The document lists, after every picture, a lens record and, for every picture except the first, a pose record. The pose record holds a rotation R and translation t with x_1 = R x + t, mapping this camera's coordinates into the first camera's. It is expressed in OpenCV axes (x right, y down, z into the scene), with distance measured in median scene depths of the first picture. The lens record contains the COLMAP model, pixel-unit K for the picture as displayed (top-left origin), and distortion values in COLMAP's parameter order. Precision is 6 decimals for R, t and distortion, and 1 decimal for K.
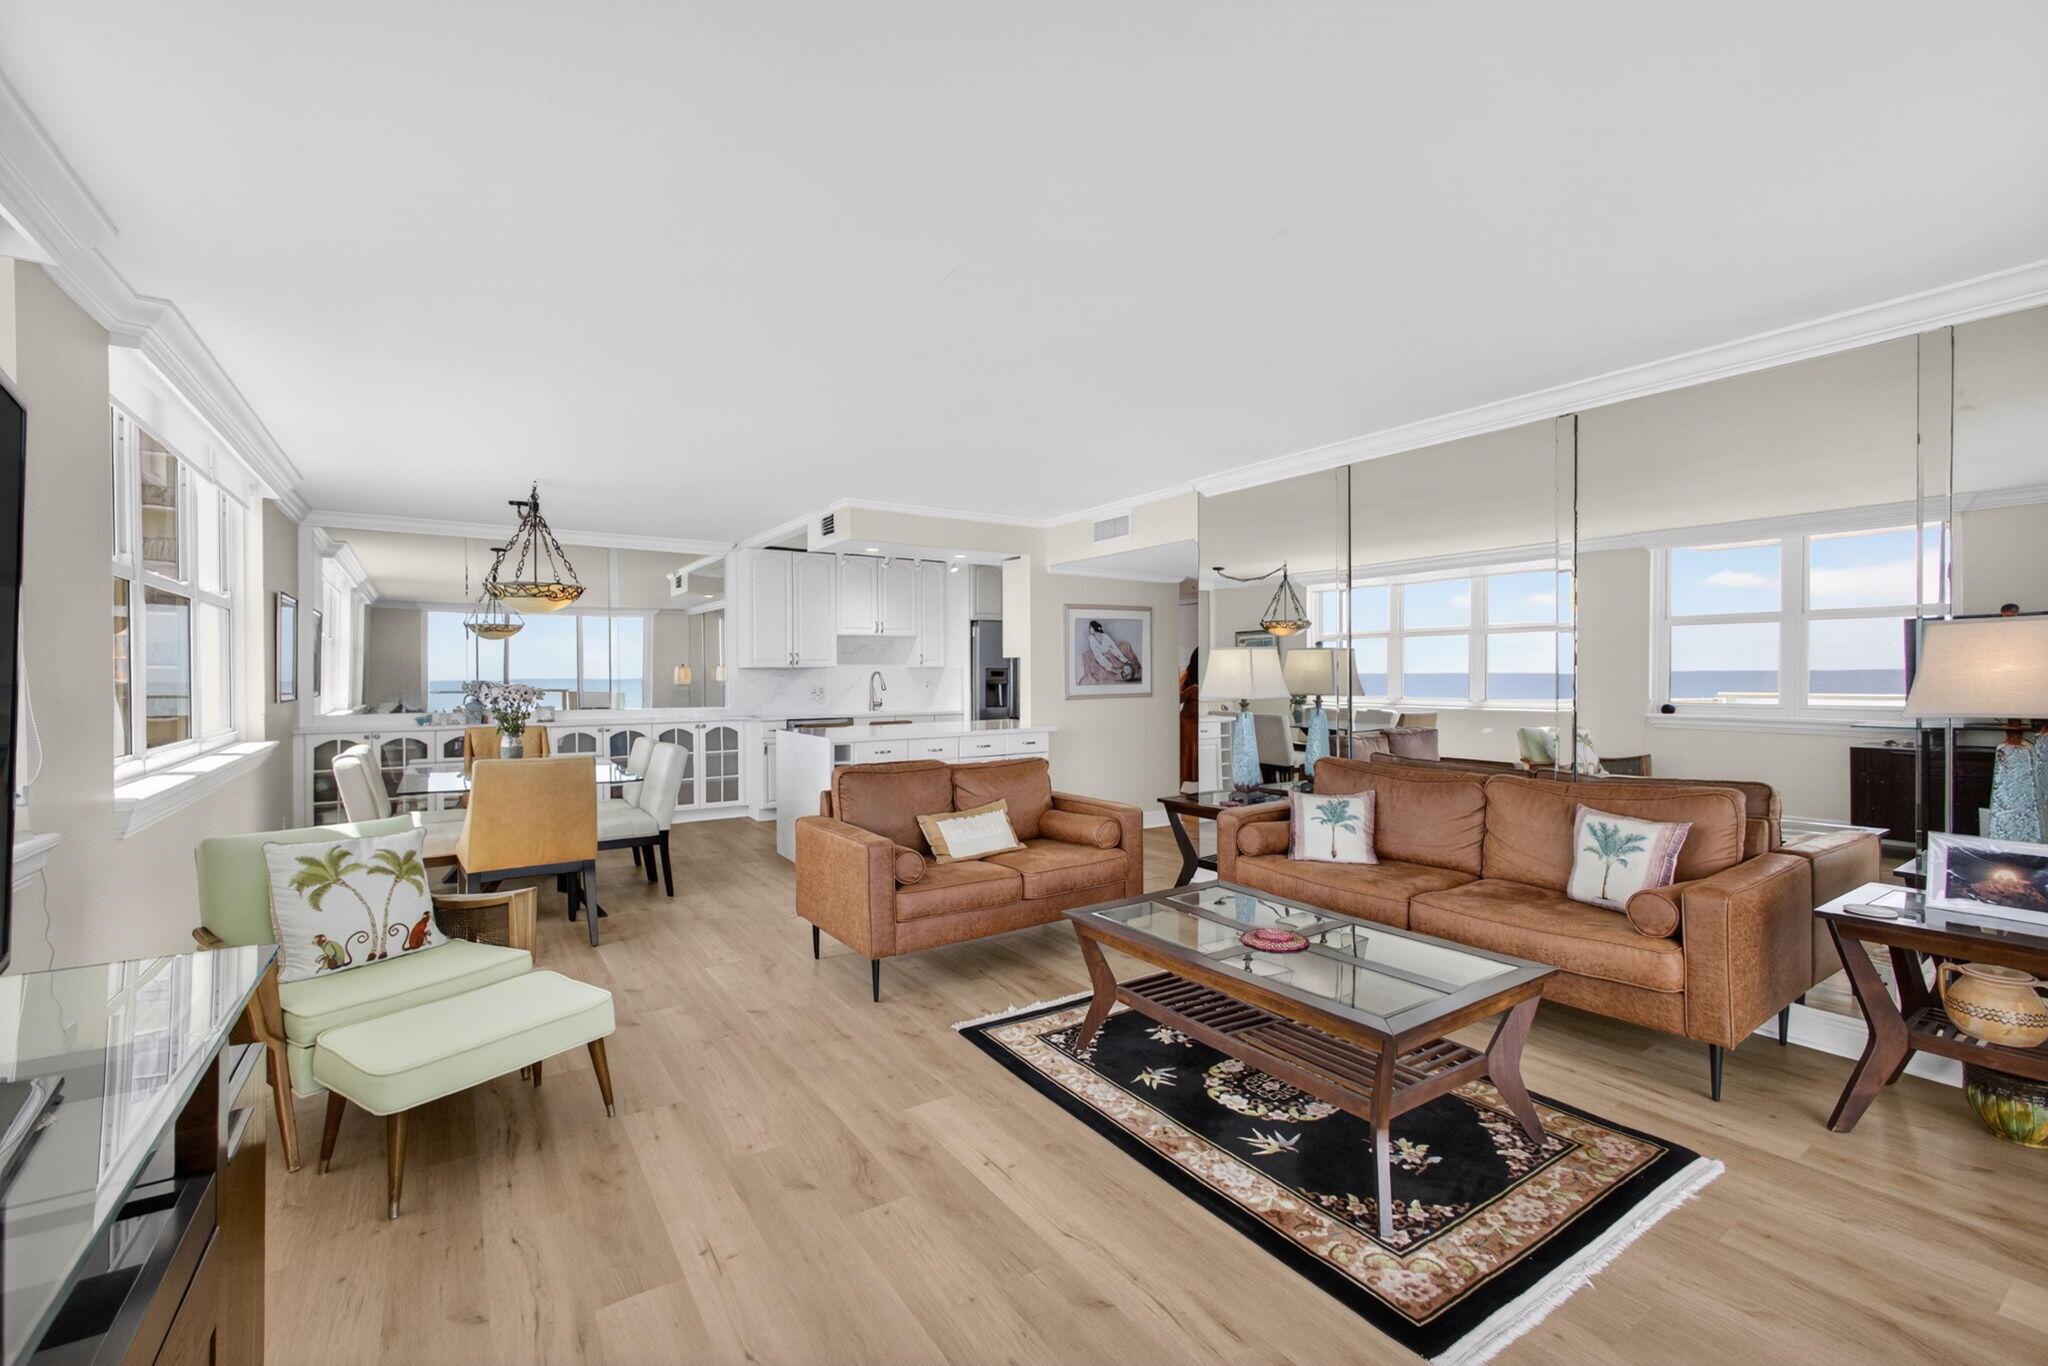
lens RADIAL K [[864.0, 0, 1018.1], [0, 864.0, 688.4], [0, 0, 1]] dist [-0.014339, 0.003820]
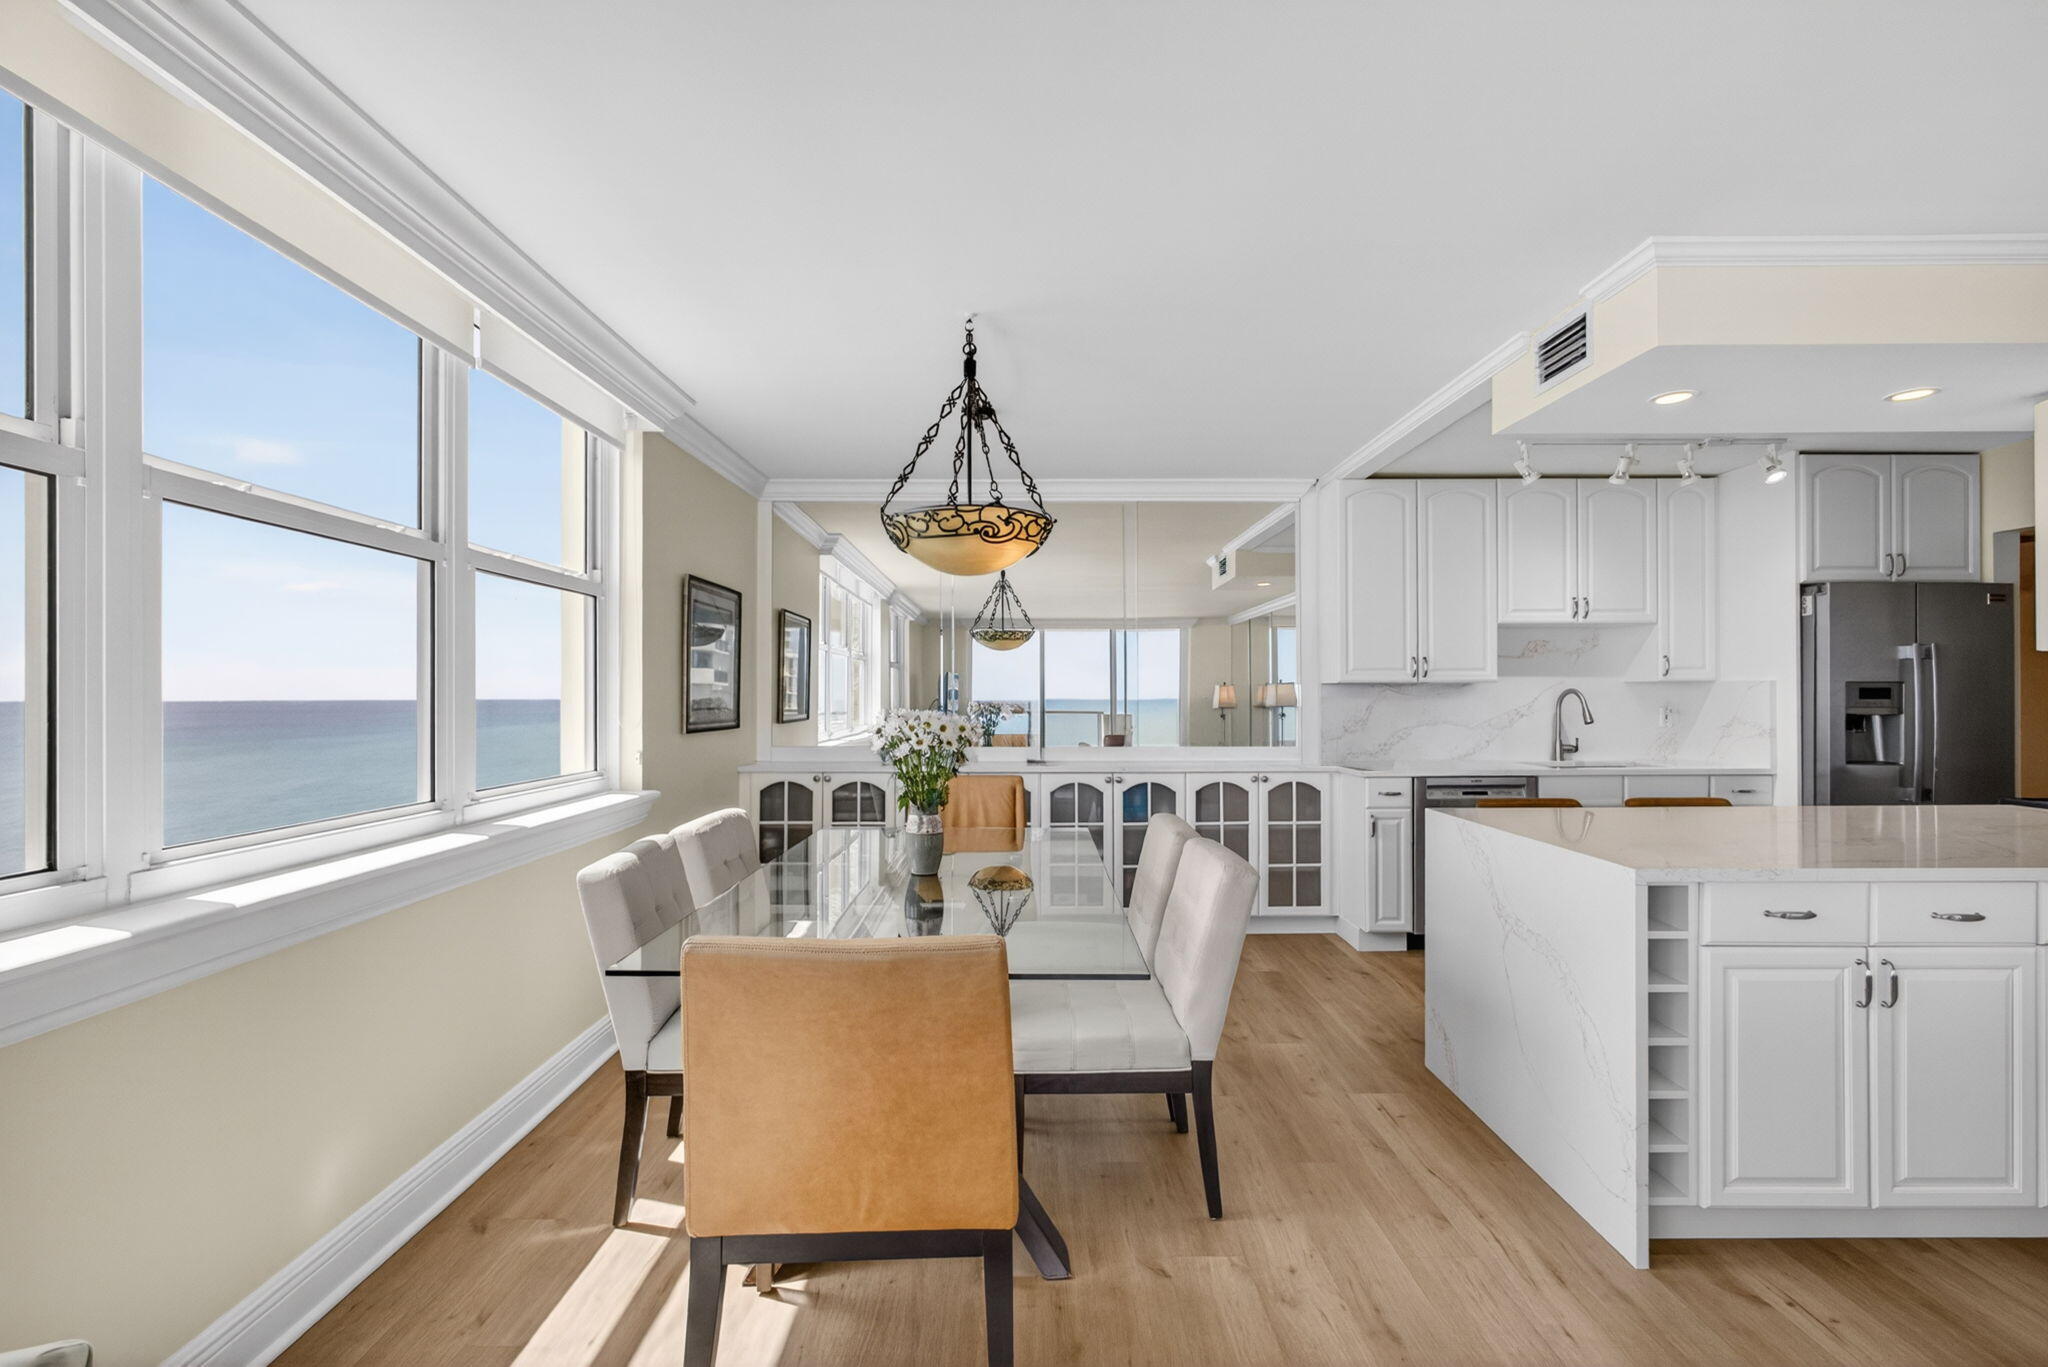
lens RADIAL K [[864.0, 0, 1020.7], [0, 864.0, 683.4], [0, 0, 1]] dist [-0.014339, 0.003820]
pose [[0.827106, -0.006450, -0.562009, -0.164163], [-0.010476, 0.999584, -0.026889, -0.005470], [0.561948, 0.028127, 0.826694, 0.397299]]
